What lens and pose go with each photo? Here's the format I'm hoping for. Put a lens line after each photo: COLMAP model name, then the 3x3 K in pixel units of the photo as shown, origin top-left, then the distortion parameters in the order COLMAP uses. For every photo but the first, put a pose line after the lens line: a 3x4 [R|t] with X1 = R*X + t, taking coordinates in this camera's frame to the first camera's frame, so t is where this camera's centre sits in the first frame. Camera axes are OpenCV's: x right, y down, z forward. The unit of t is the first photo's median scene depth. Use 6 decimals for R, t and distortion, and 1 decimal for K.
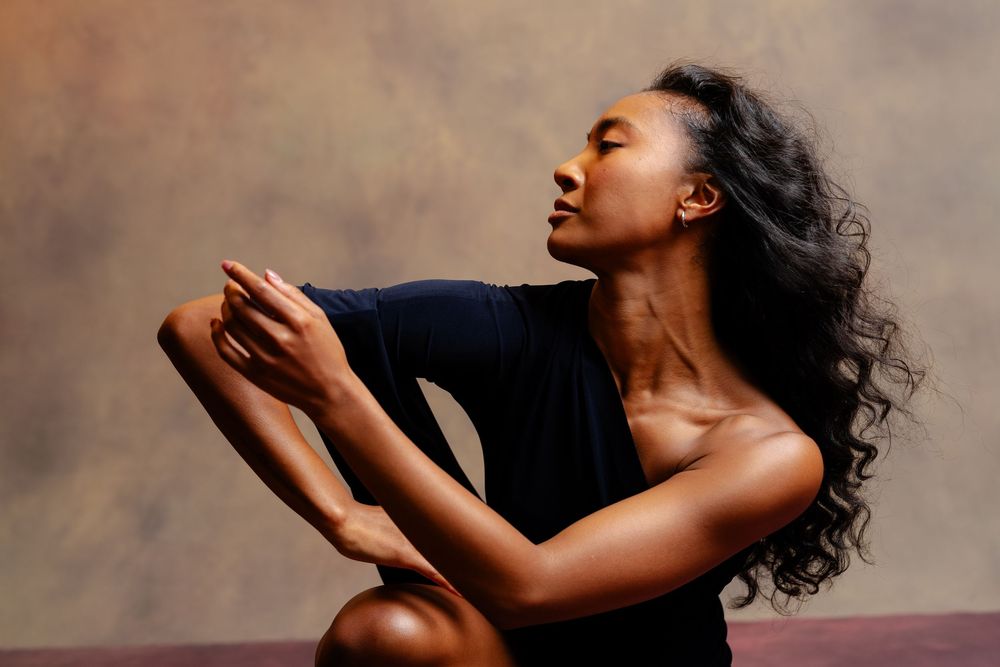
lens RADIAL K [[1496.2, 0, 524.3], [0, 1496.2, 334.7], [0, 0, 1]] dist [0.013952, 0.063723]
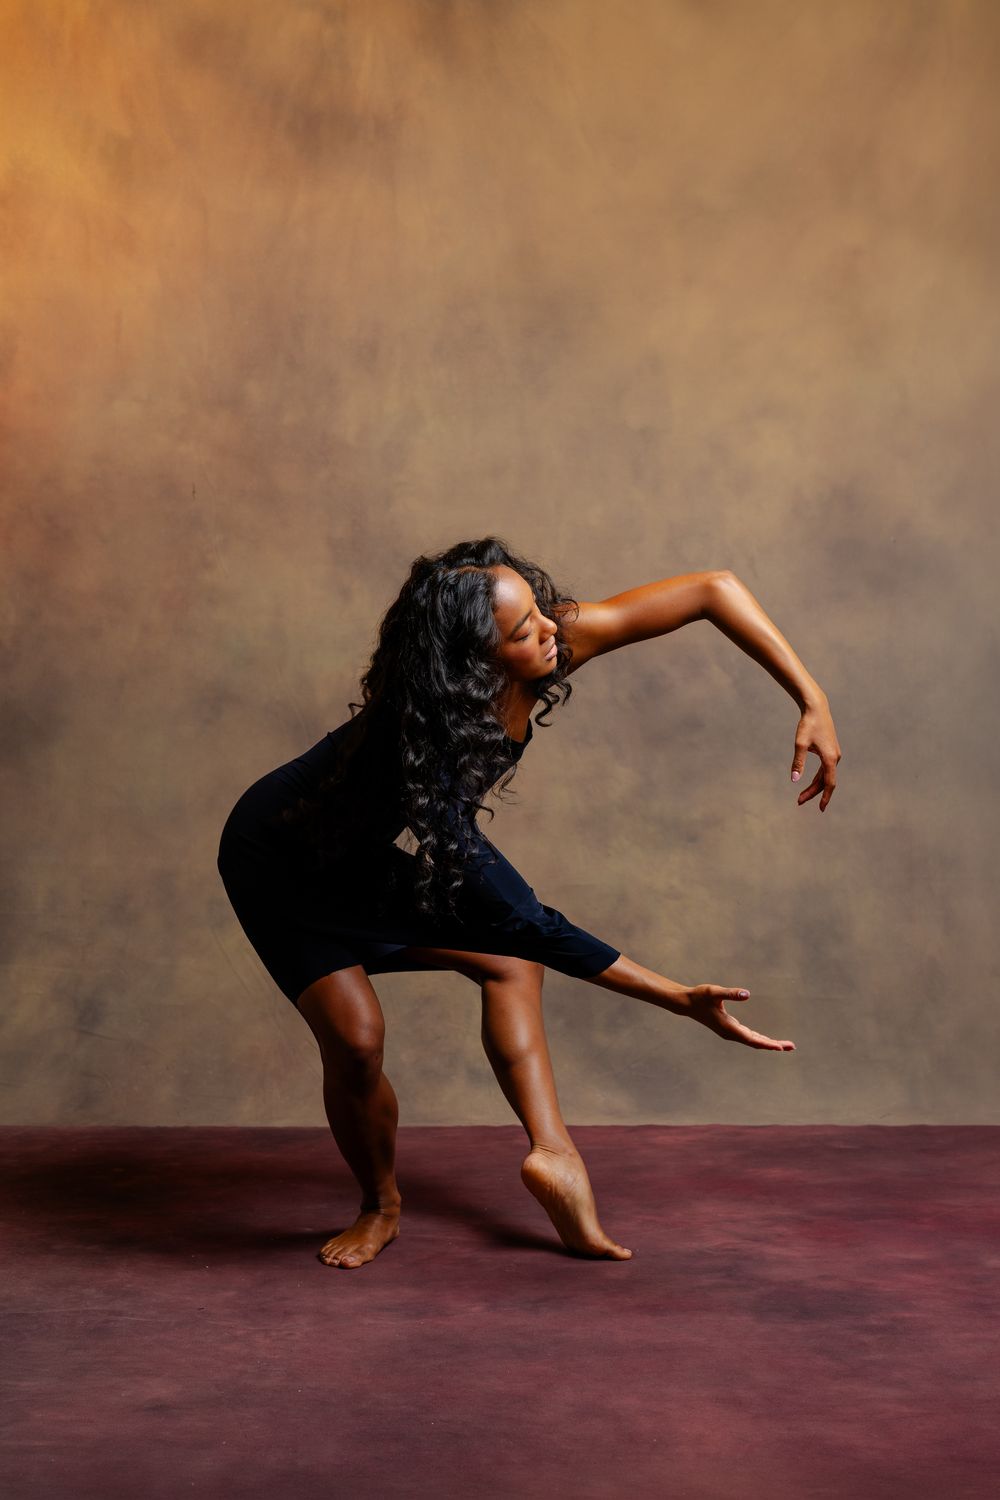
lens RADIAL K [[2434.4, 0, 494.2], [0, 2434.4, 717.8], [0, 0, 1]] dist [-0.073888, 0.583070]
pose [[0.997888, 0.051883, 0.039096, -0.050176], [-0.048775, 0.995865, -0.076647, 0.038352], [-0.042911, 0.074578, 0.996292, -0.620207]]
